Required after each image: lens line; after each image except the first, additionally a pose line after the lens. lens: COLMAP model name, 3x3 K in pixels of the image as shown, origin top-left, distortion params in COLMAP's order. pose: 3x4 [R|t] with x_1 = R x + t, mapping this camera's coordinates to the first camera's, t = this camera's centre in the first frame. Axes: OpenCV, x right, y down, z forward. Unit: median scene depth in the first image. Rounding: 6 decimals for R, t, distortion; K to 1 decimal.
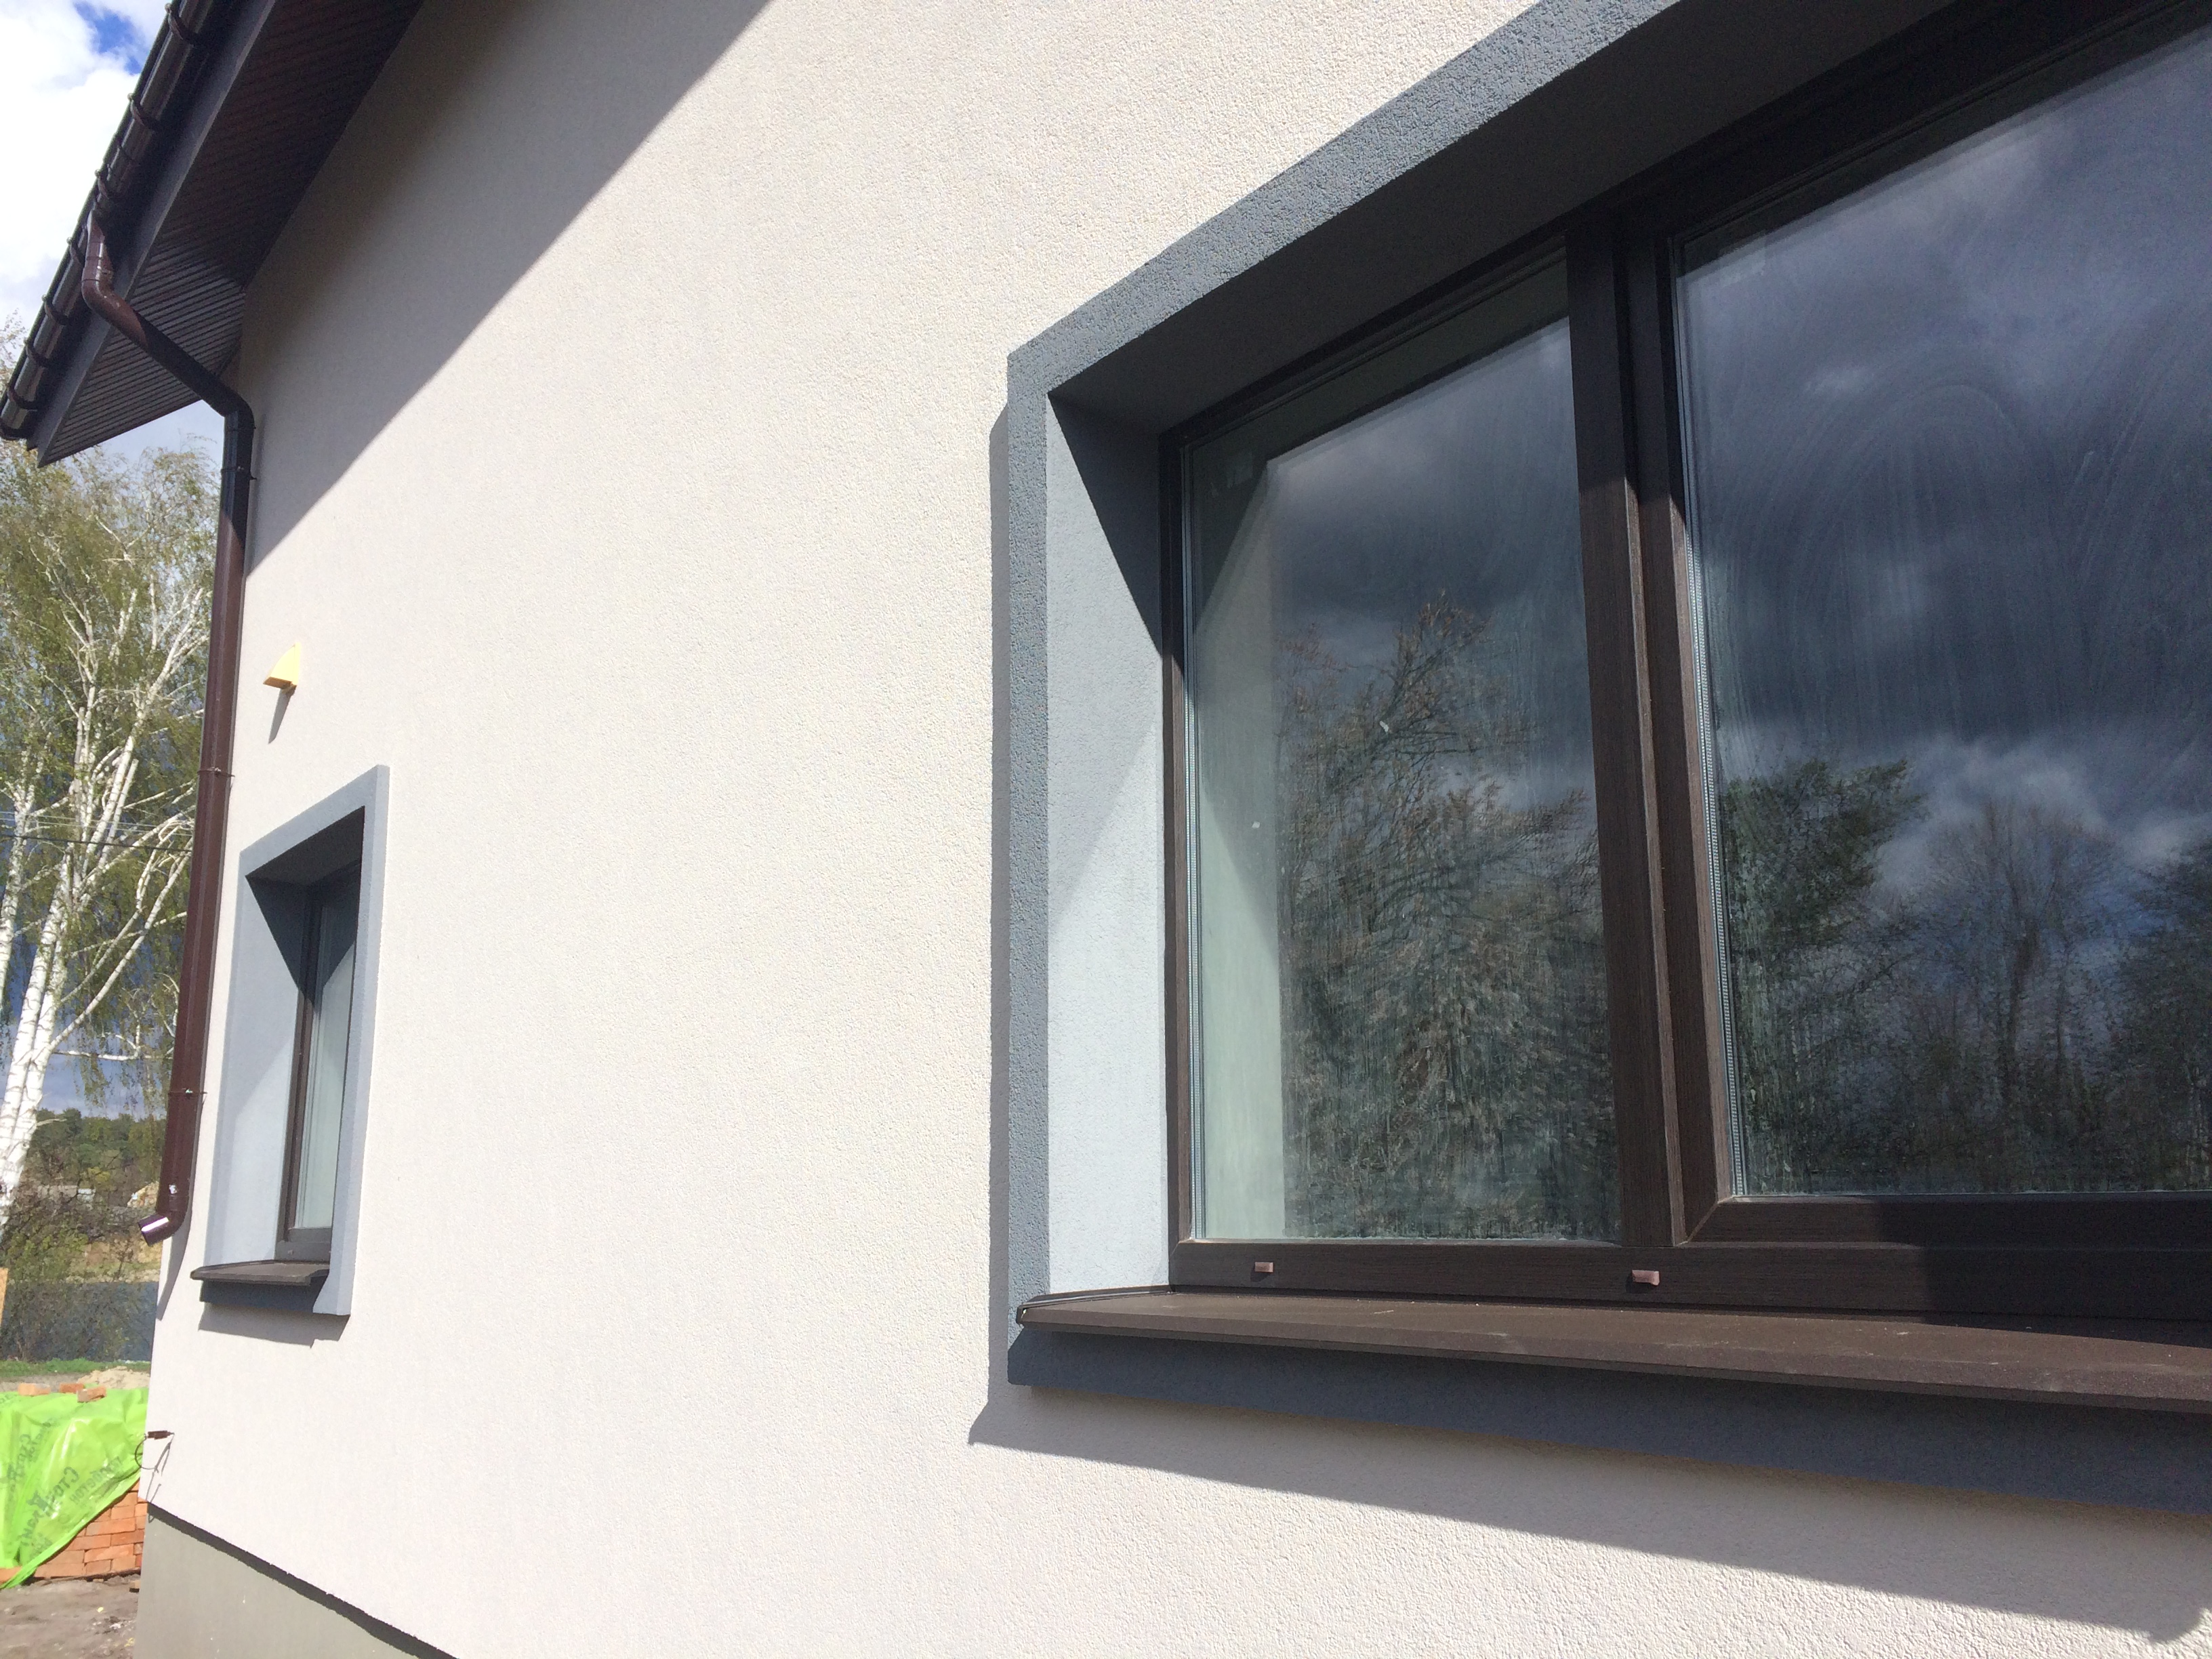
lens RADIAL K [[1870.5, 0, 1116.3], [0, 1870.5, 822.4], [0, 0, 1]] dist [0.064559, -0.089095]
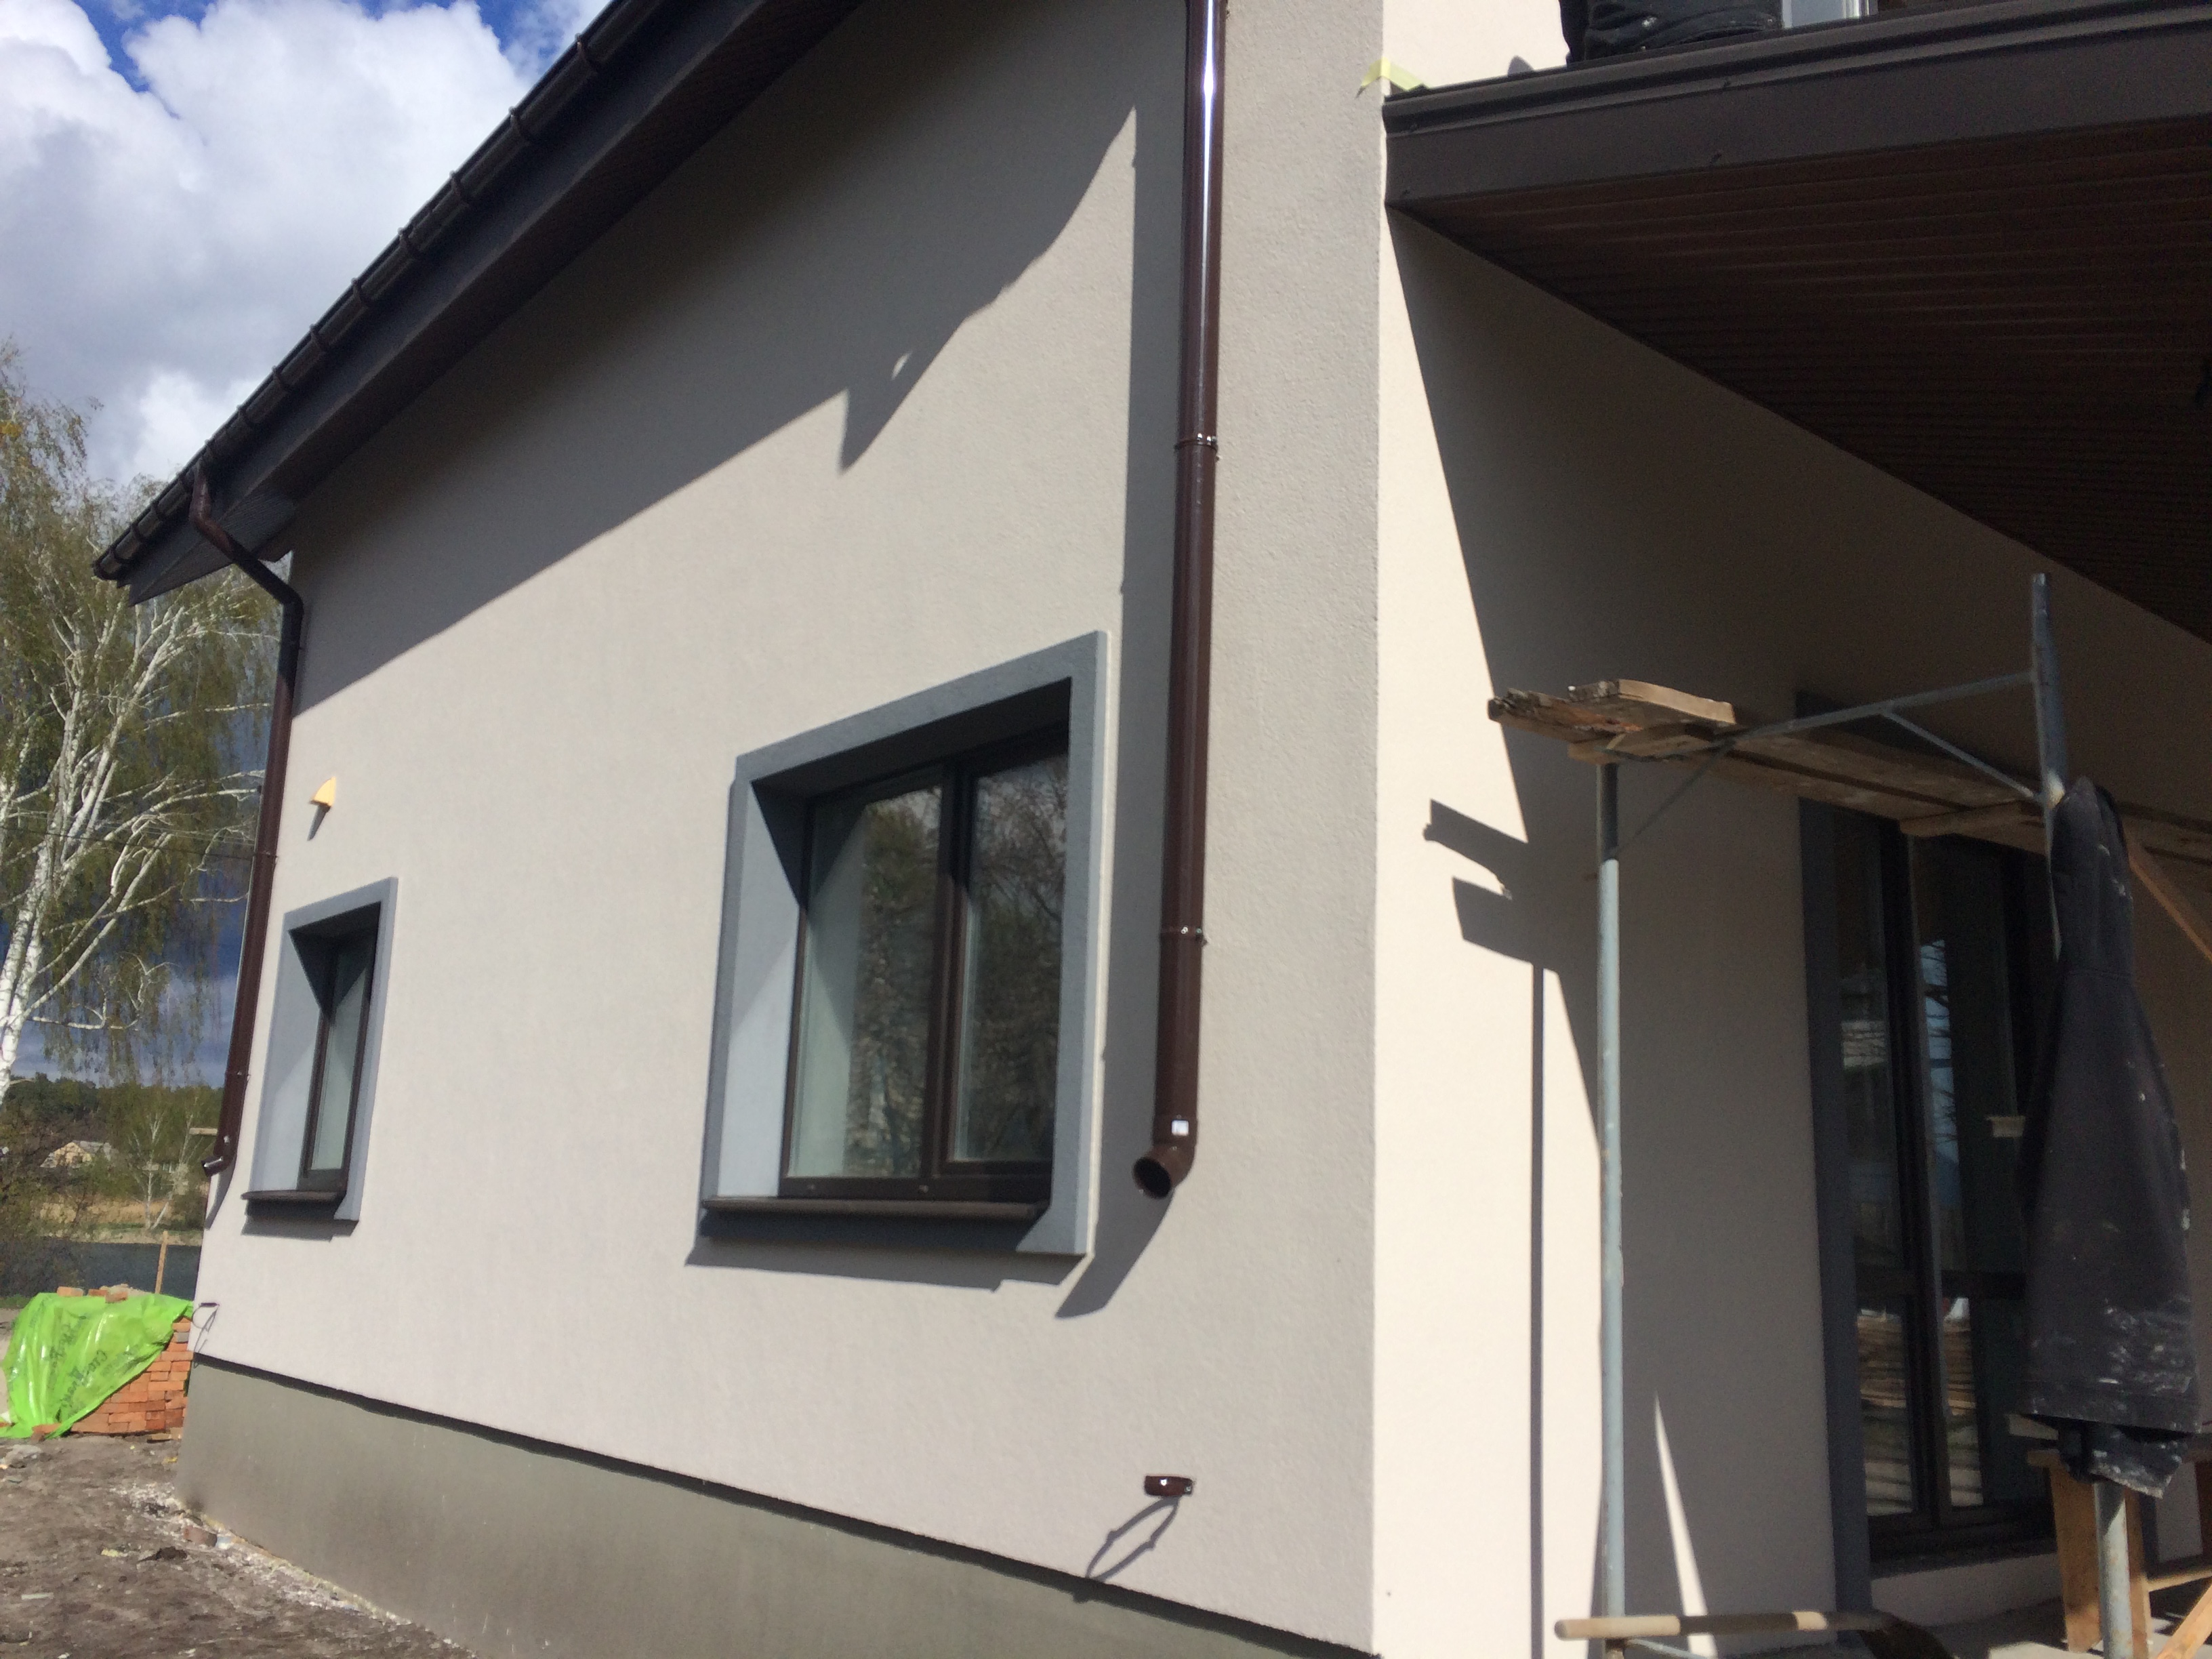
lens RADIAL K [[1870.5, 0, 1107.3], [0, 1870.5, 836.6], [0, 0, 1]] dist [0.064559, -0.089095]
pose [[0.998258, 0.052191, 0.027523, 0.092940], [-0.052268, 0.998631, 0.002082, -0.056333], [-0.027376, -0.003517, 0.999619, -0.341513]]
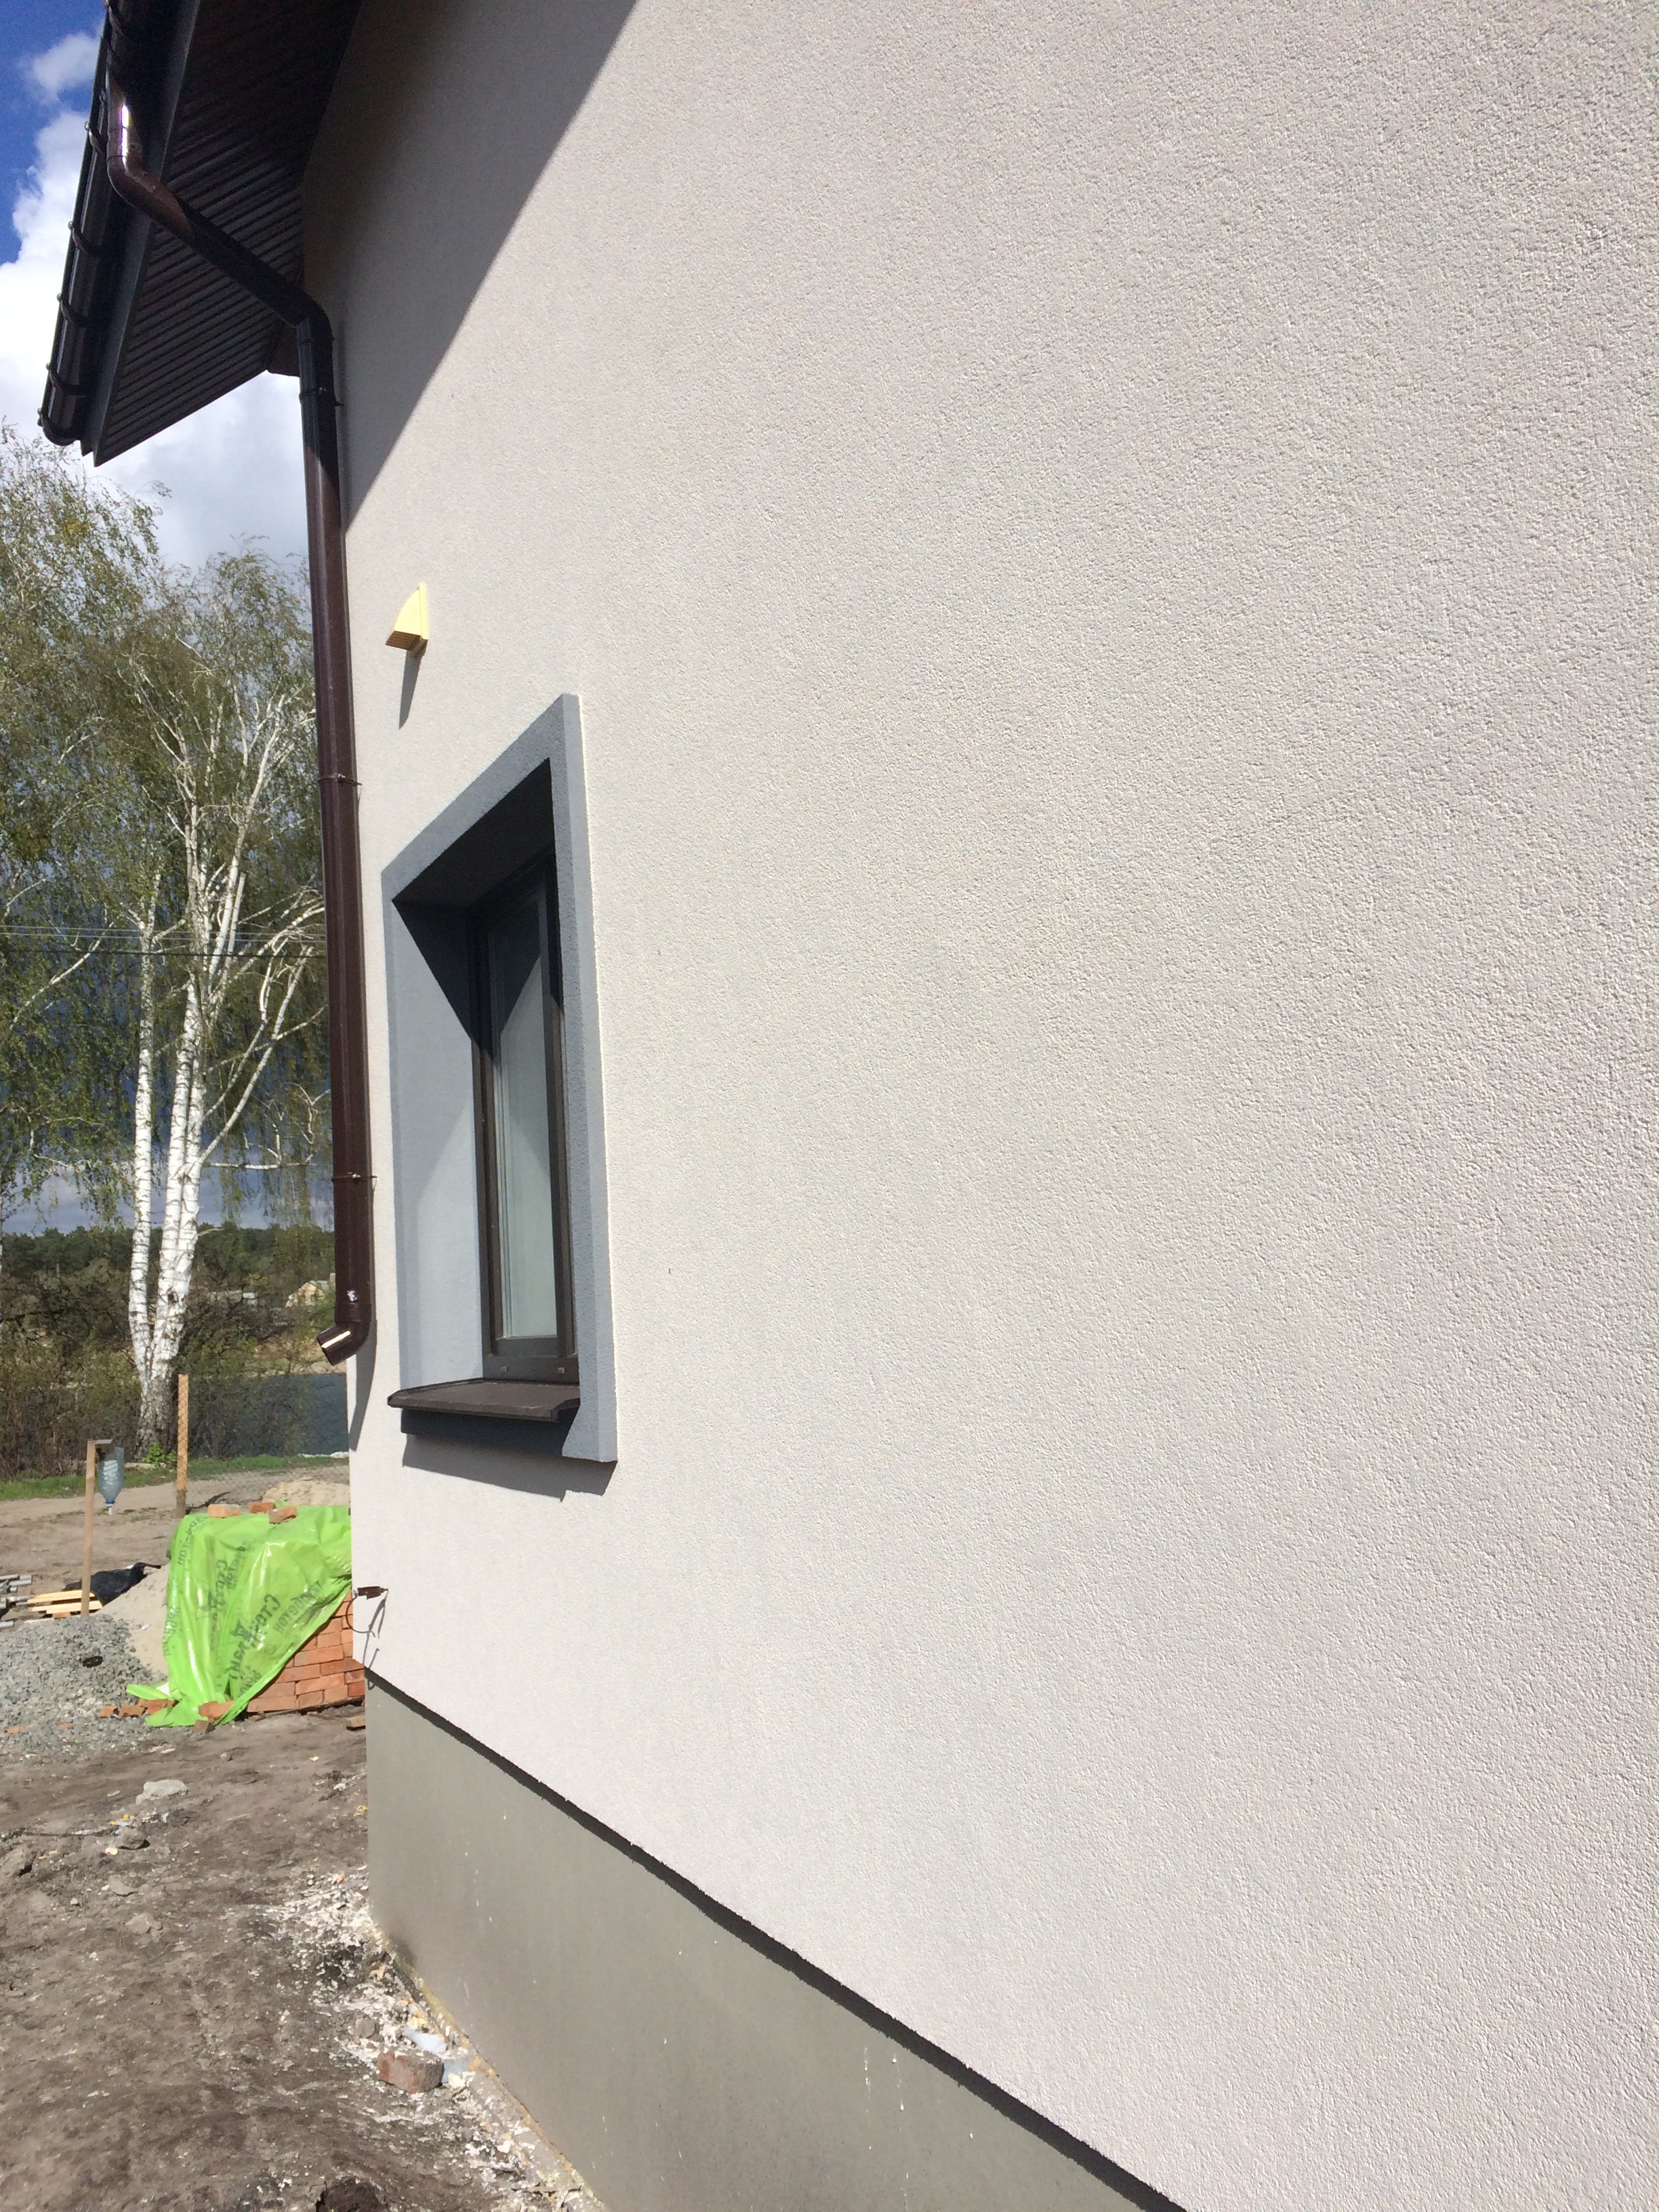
lens RADIAL K [[1870.5, 0, 809.0], [0, 1870.5, 1098.1], [0, 0, 1]] dist [0.064559, -0.089095]
pose [[0.978275, -0.069120, -0.195451, -0.100668], [0.090079, 0.990856, 0.100453, 0.032407], [0.186720, -0.115877, 0.975555, 0.182311]]
